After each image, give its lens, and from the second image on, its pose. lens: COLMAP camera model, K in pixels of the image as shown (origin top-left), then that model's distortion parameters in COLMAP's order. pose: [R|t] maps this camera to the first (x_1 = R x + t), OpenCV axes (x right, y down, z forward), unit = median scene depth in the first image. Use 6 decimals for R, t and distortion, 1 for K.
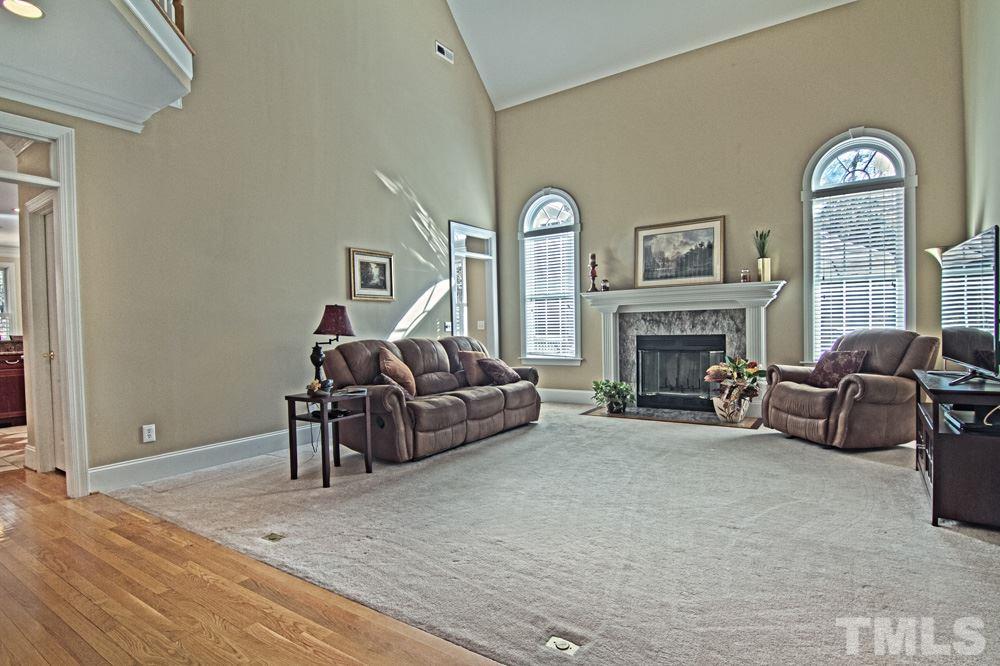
lens RADIAL K [[513.0, 0, 501.3], [0, 513.0, 336.4], [0, 0, 1]] dist [-0.006676, -0.008076]
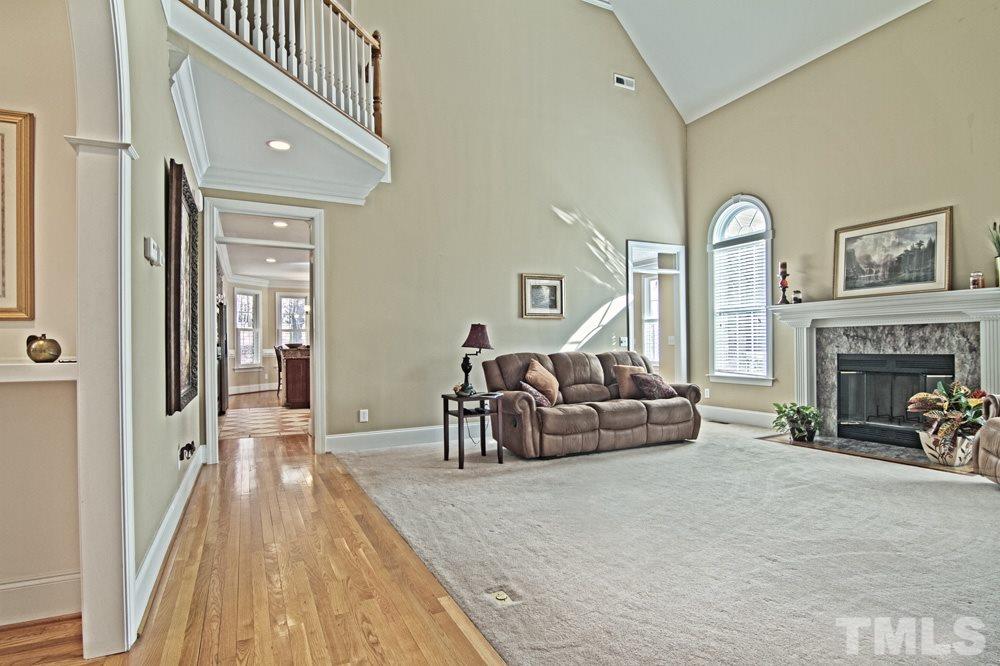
lens RADIAL K [[513.0, 0, 498.3], [0, 513.0, 335.4], [0, 0, 1]] dist [-0.006676, -0.008076]
pose [[0.867589, 0.002453, -0.497277, 0.242546], [-0.016355, 0.999588, -0.023604, -0.003673], [0.497014, 0.028612, 0.867271, -0.038300]]
